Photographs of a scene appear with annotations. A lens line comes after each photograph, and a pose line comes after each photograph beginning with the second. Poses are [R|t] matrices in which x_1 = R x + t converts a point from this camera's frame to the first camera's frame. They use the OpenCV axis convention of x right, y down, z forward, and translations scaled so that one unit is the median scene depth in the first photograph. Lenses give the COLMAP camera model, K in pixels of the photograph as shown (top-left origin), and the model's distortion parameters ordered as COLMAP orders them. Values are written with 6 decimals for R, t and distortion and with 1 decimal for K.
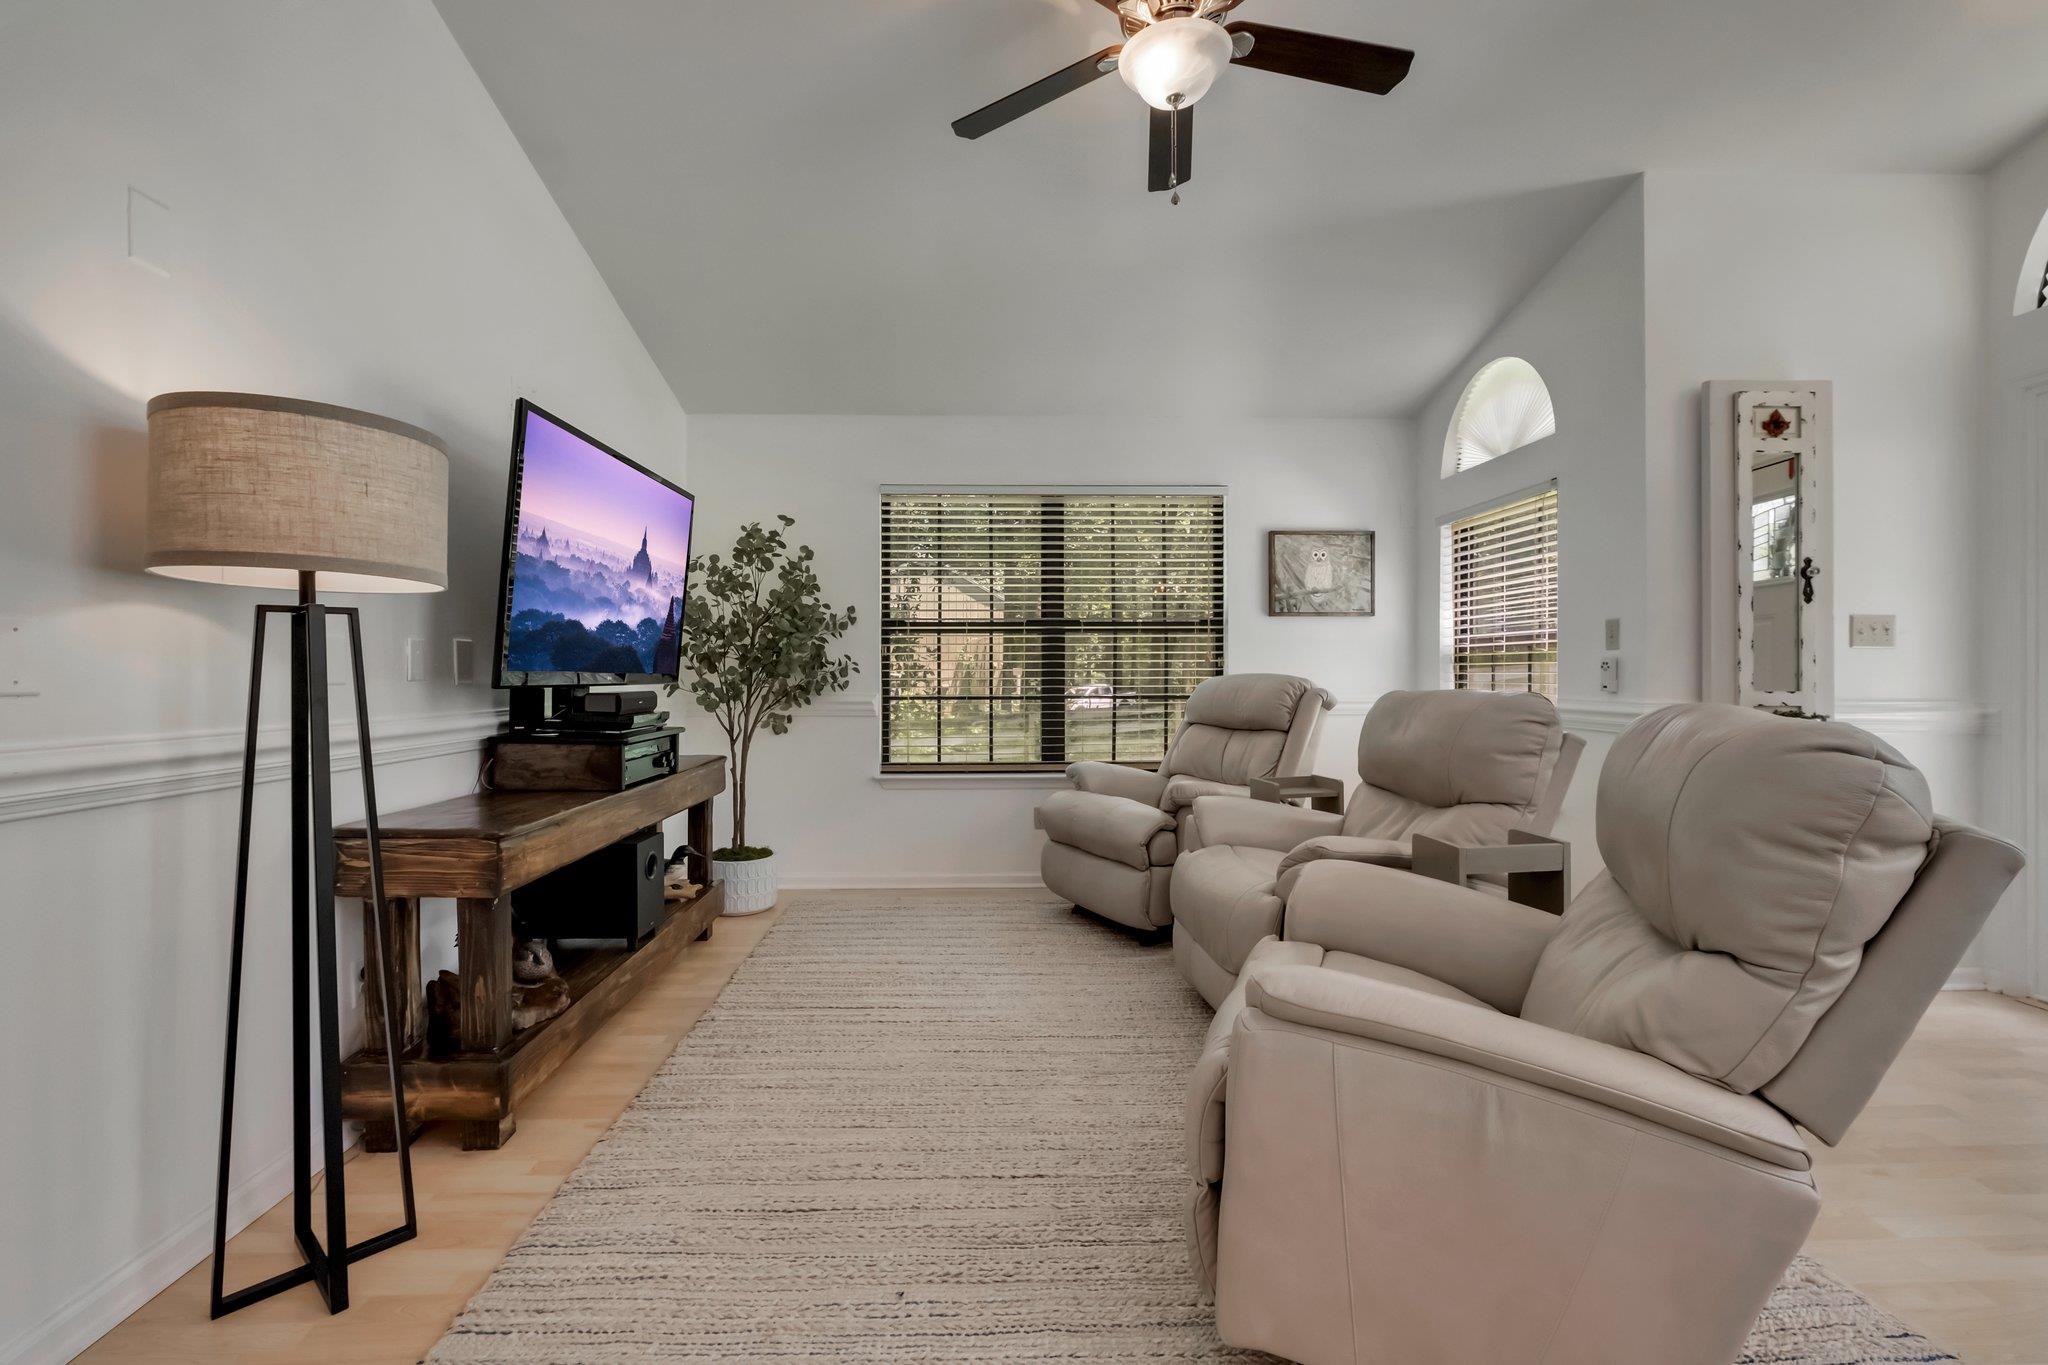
lens RADIAL K [[884.7, 0, 997.4], [0, 884.7, 670.9], [0, 0, 1]] dist [-0.005260, -0.000260]
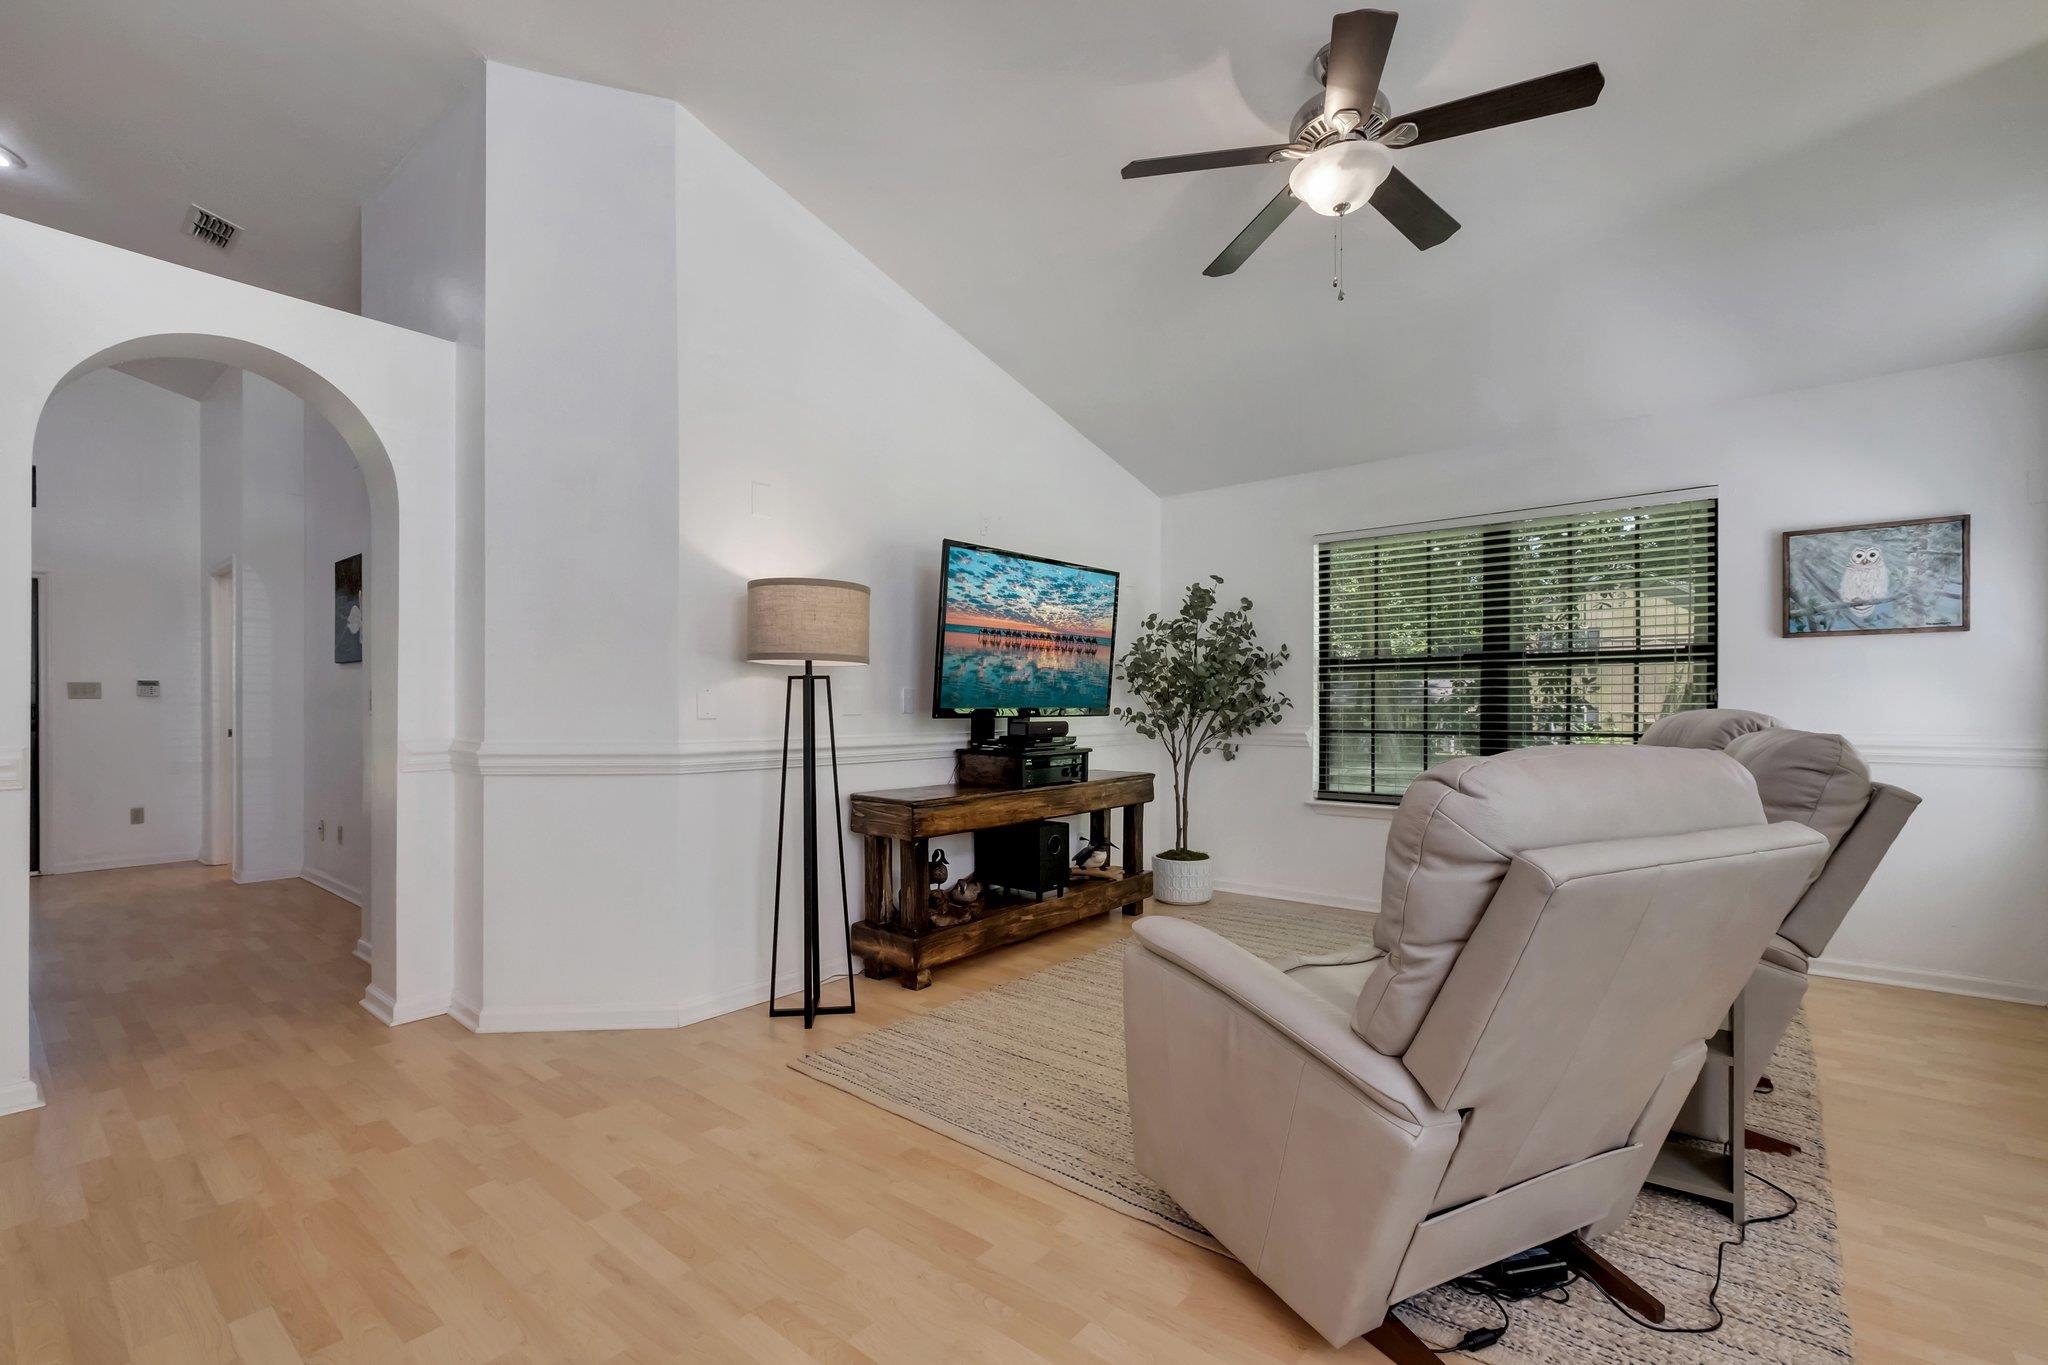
lens RADIAL K [[882.3, 0, 1017.1], [0, 882.3, 708.1], [0, 0, 1]] dist [0.000009, 0.000174]
pose [[0.755982, 0.001618, -0.654591, 0.335273], [0.002219, 0.999985, 0.005035, -0.003823], [0.654589, -0.005259, 0.755967, -0.073294]]
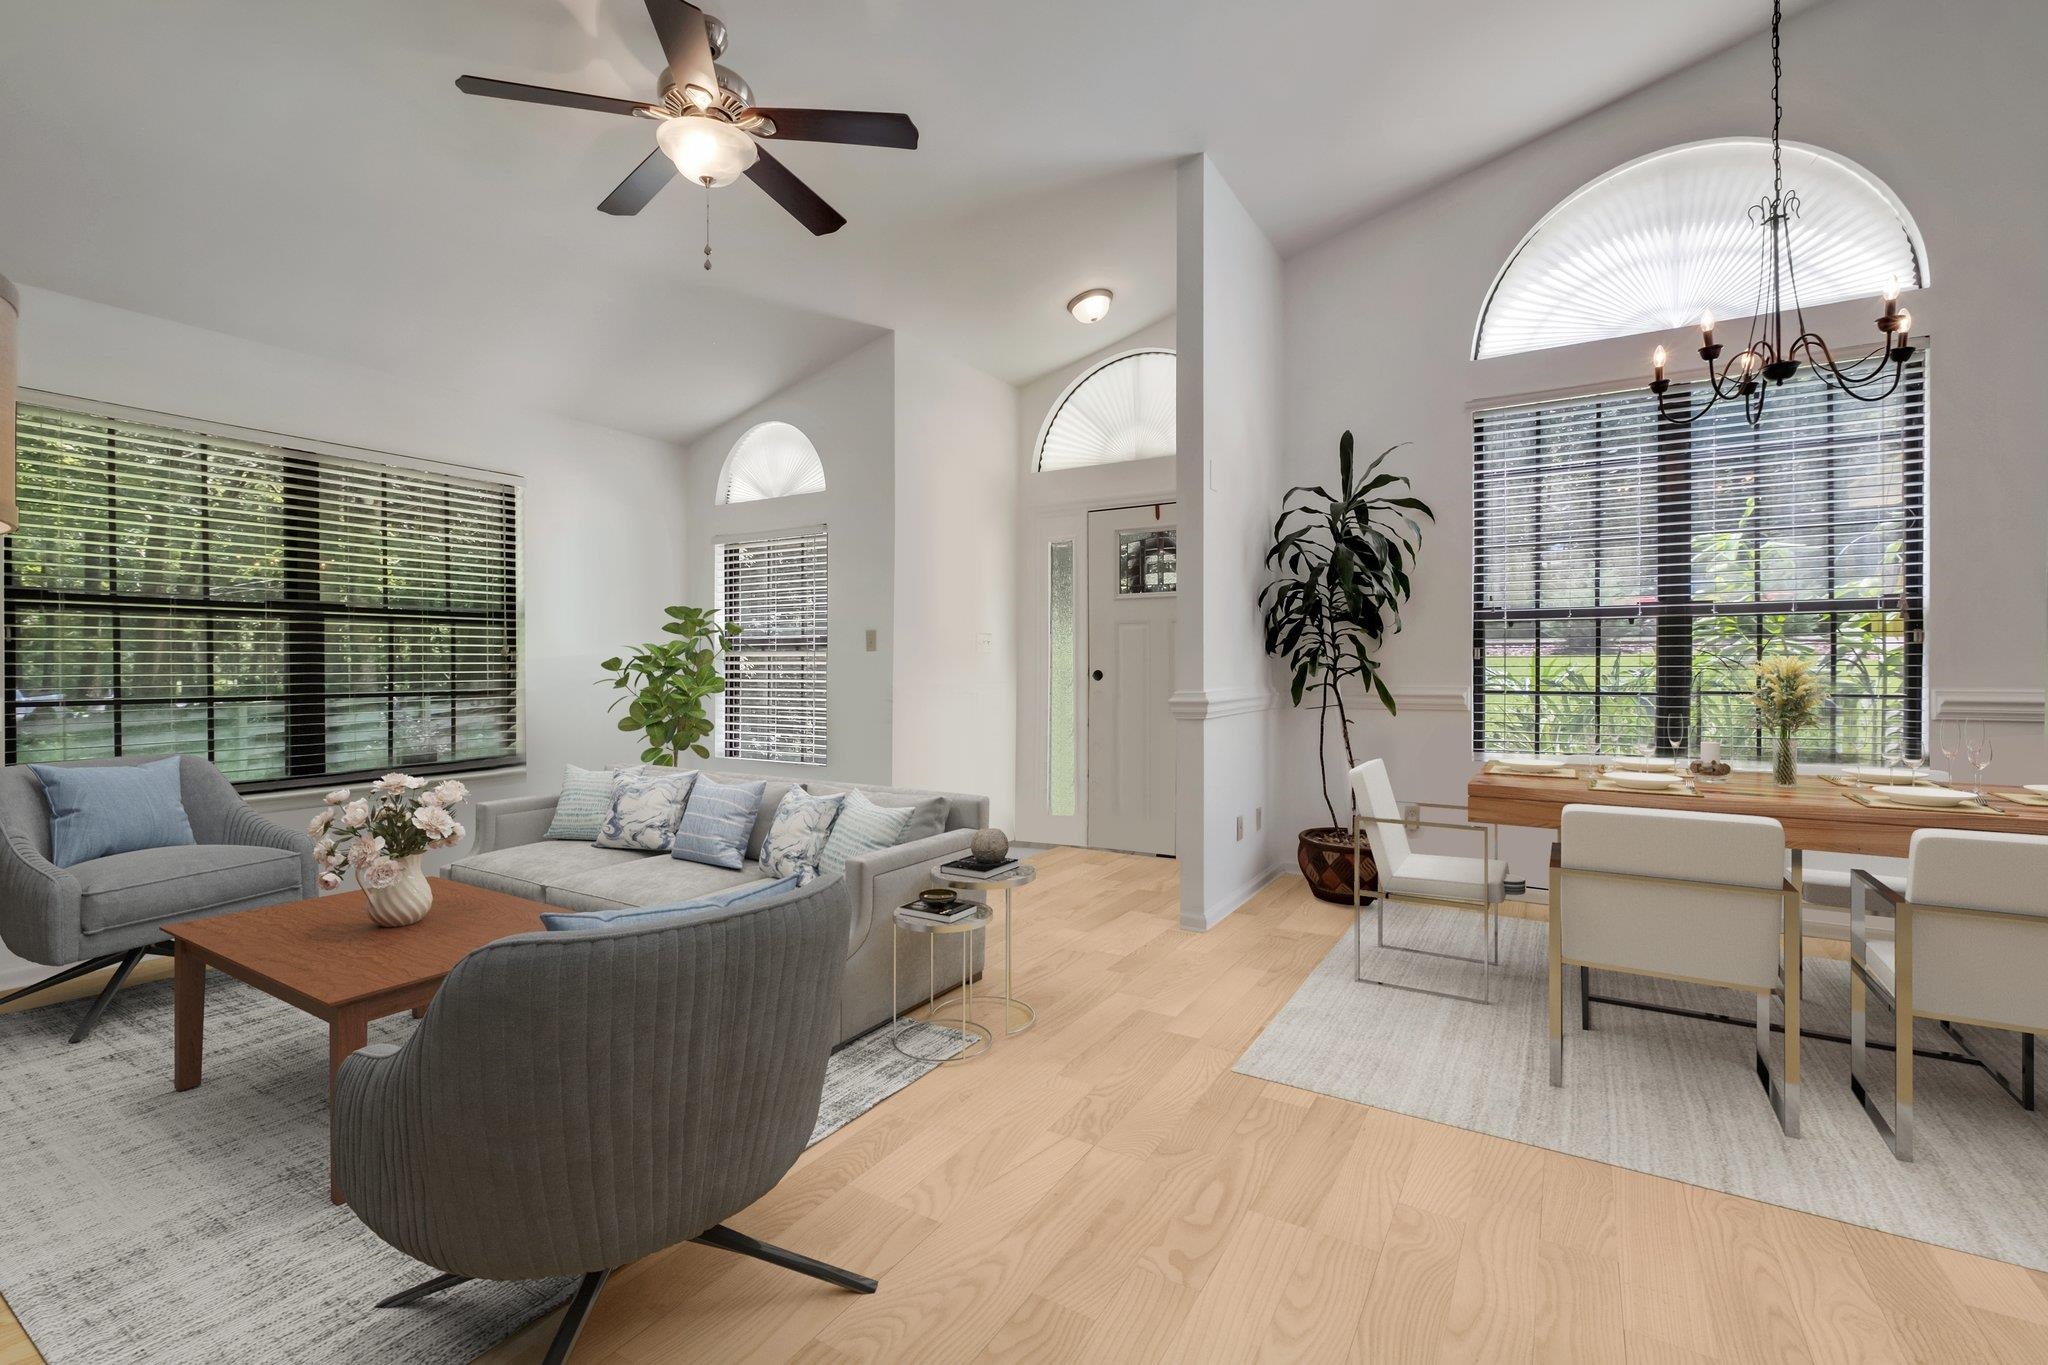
lens RADIAL K [[898.1, 0, 1012.9], [0, 898.1, 685.8], [0, 0, 1]] dist [-0.006319, -0.000224]
pose [[0.539079, -0.017202, 0.842080, -0.317738], [-0.001507, 0.999770, 0.021389, 0.000893], [-0.842254, -0.012800, 0.538929, 0.001043]]
